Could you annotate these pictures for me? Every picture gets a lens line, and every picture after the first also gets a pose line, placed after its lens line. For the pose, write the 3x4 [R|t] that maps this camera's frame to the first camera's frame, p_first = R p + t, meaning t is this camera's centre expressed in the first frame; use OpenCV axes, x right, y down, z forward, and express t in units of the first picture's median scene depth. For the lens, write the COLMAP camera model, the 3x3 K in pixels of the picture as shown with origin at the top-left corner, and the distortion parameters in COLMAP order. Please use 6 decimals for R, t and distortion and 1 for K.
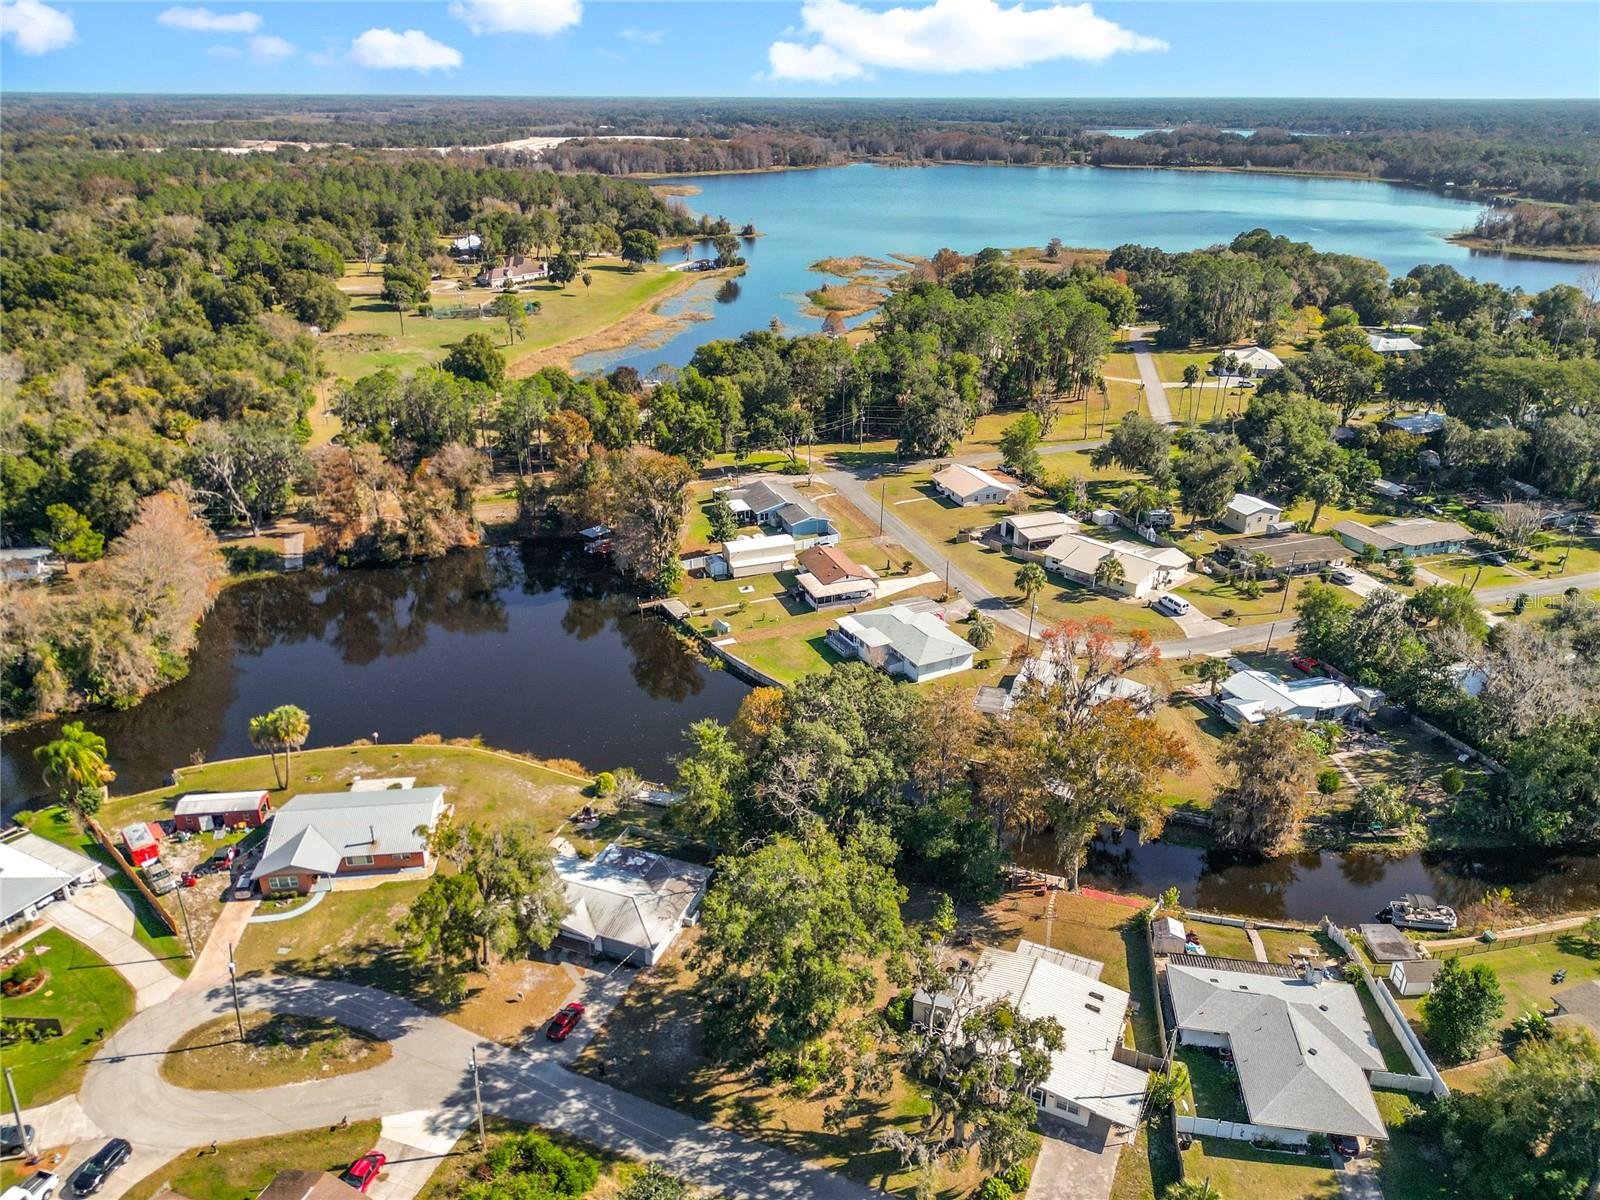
lens RADIAL K [[1144.7, 0, 800.0], [0, 1144.7, 600.0], [0, 0, 1]] dist [0.011996, -0.004769]
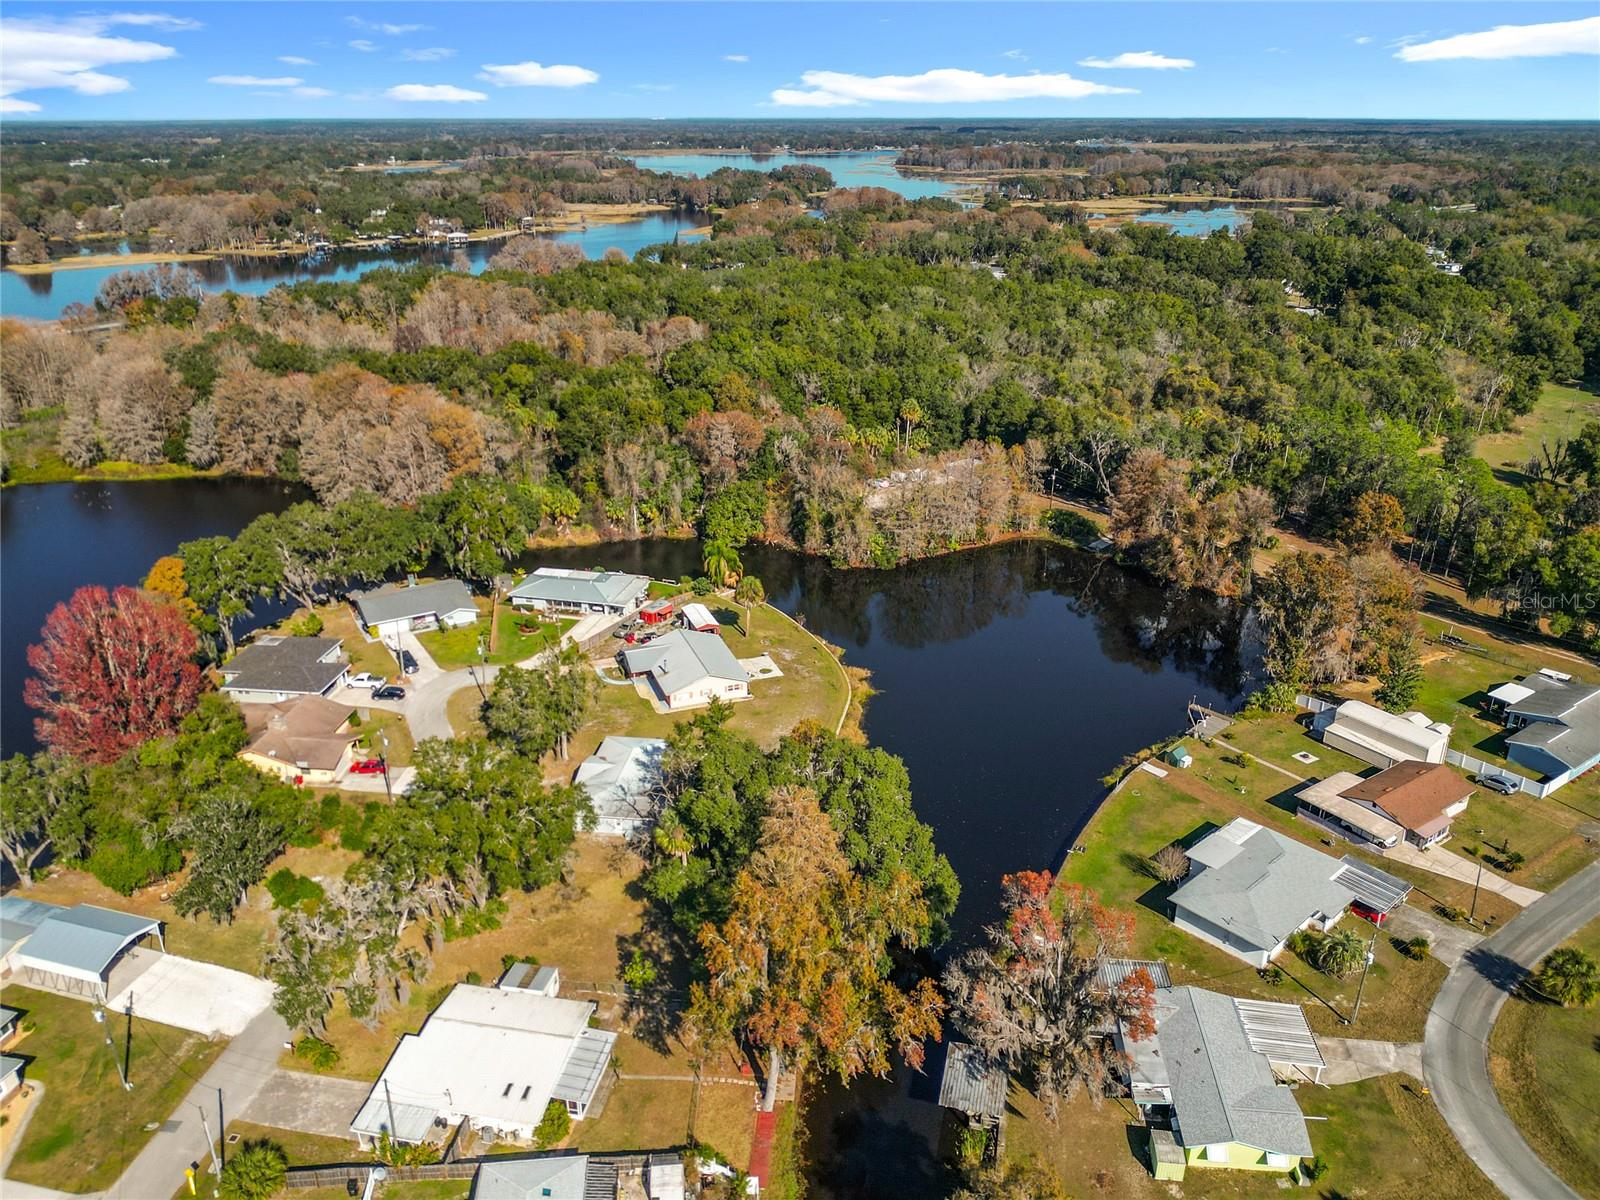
lens RADIAL K [[1151.4, 0, 800.0], [0, 1151.4, 600.0], [0, 0, 1]] dist [0.038029, -0.060615]
pose [[0.242611, 0.370610, -0.896542, 0.525098], [-0.389199, 0.883704, 0.259983, -0.171765], [0.888630, 0.285859, 0.358637, 0.394551]]
